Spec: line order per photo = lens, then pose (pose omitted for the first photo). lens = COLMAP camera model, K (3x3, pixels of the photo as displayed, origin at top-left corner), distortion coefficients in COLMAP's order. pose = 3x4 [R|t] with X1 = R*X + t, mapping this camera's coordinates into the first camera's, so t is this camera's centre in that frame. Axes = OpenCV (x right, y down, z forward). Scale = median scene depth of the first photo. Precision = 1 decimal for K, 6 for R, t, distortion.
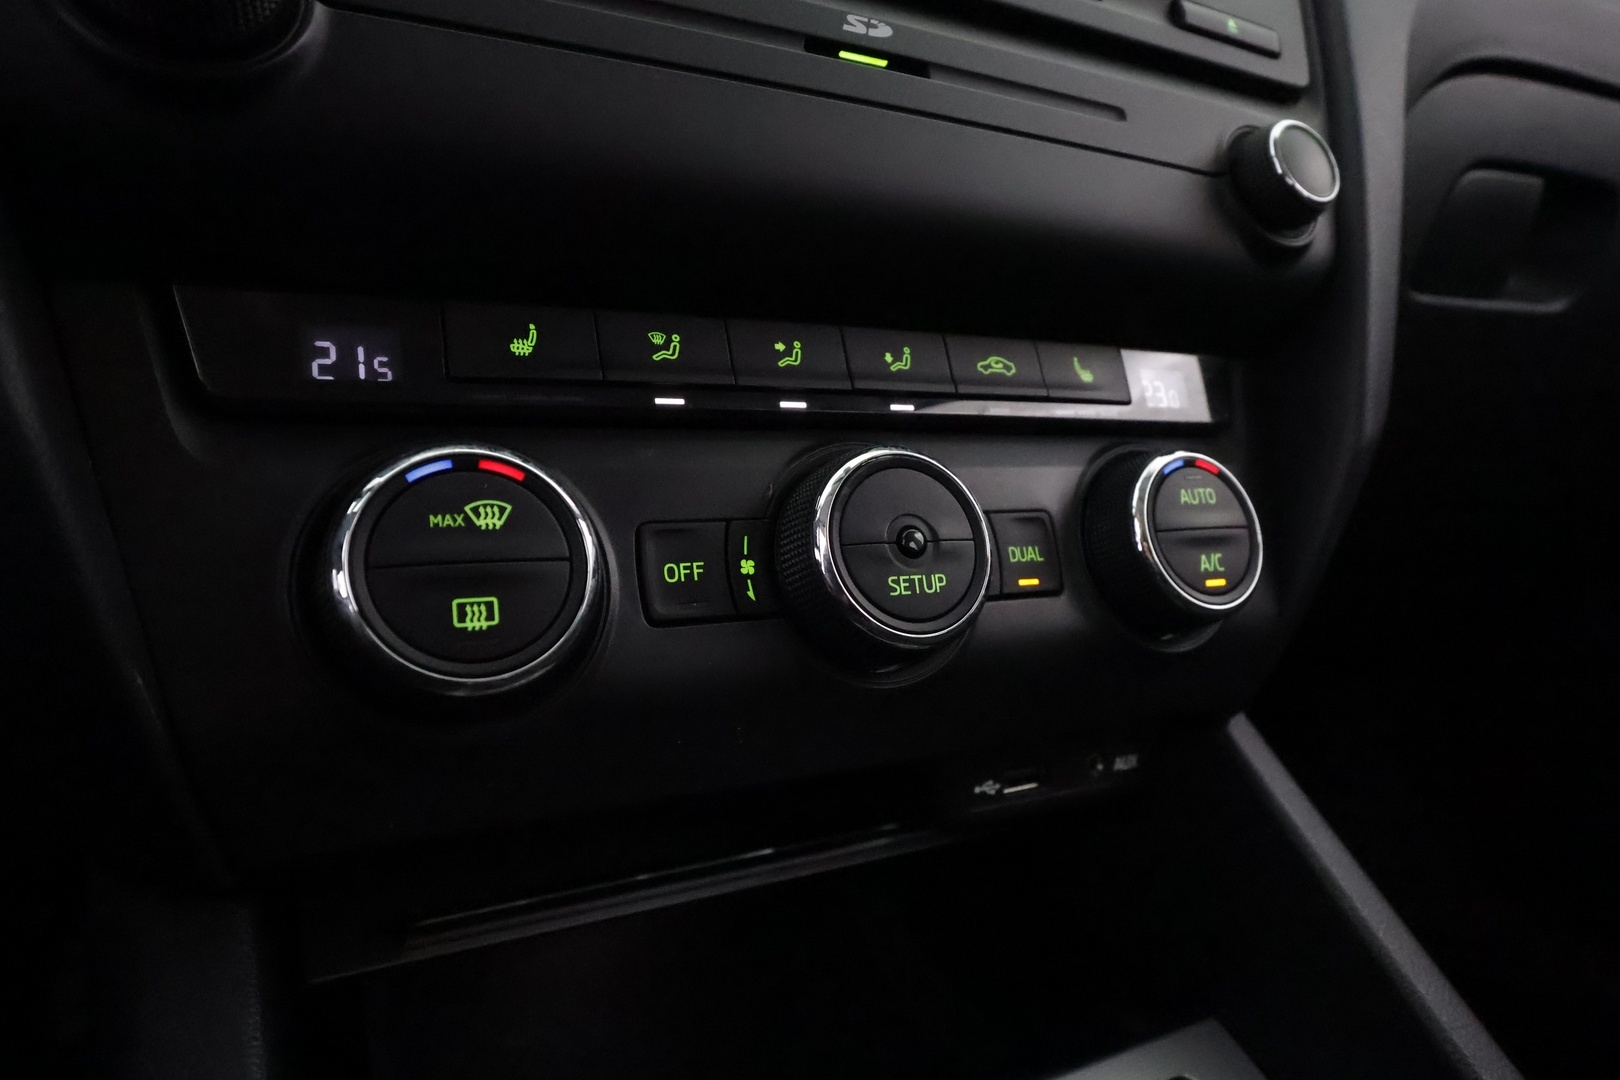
lens RADIAL K [[1031.9, 0, 810.0], [0, 1031.9, 540.0], [0, 0, 1]] dist [-0.010795, -0.002792]
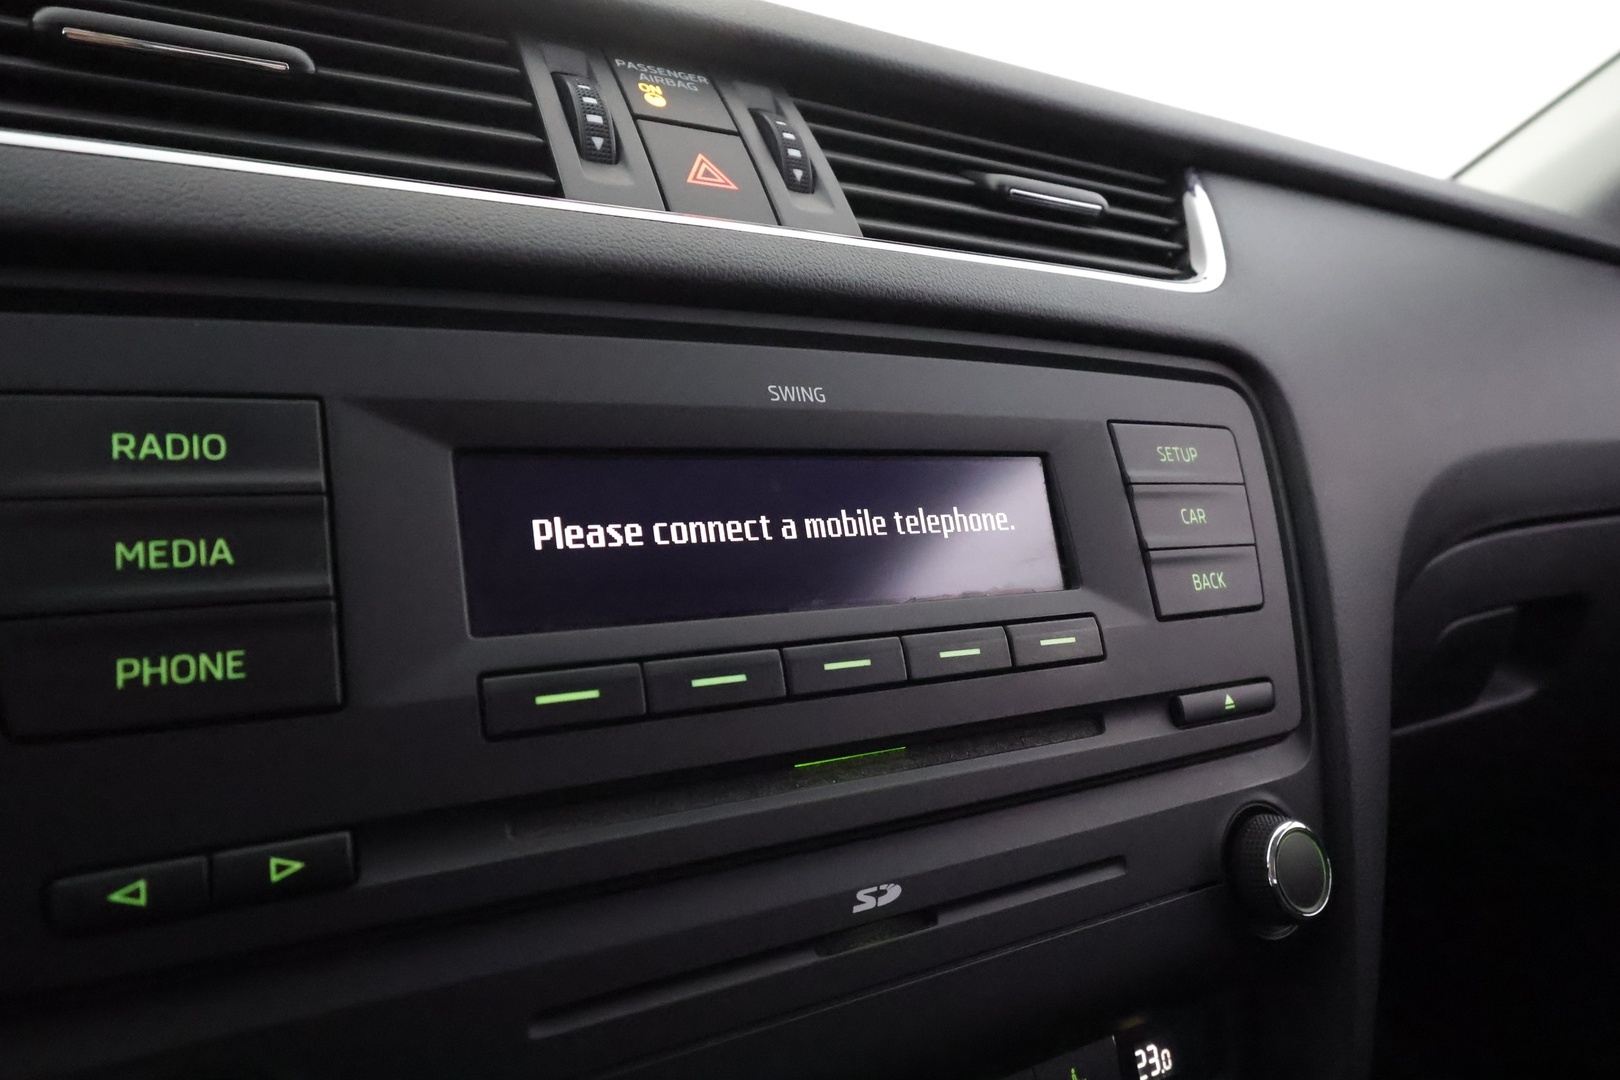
lens RADIAL K [[1052.8, 0, 813.4], [0, 1052.8, 533.0], [0, 0, 1]] dist [-0.003754, -0.001312]
pose [[0.998885, 0.005273, 0.046924, -0.053917], [-0.005746, 0.999934, 0.009953, -0.853865], [-0.046868, -0.010211, 0.998849, -0.002835]]
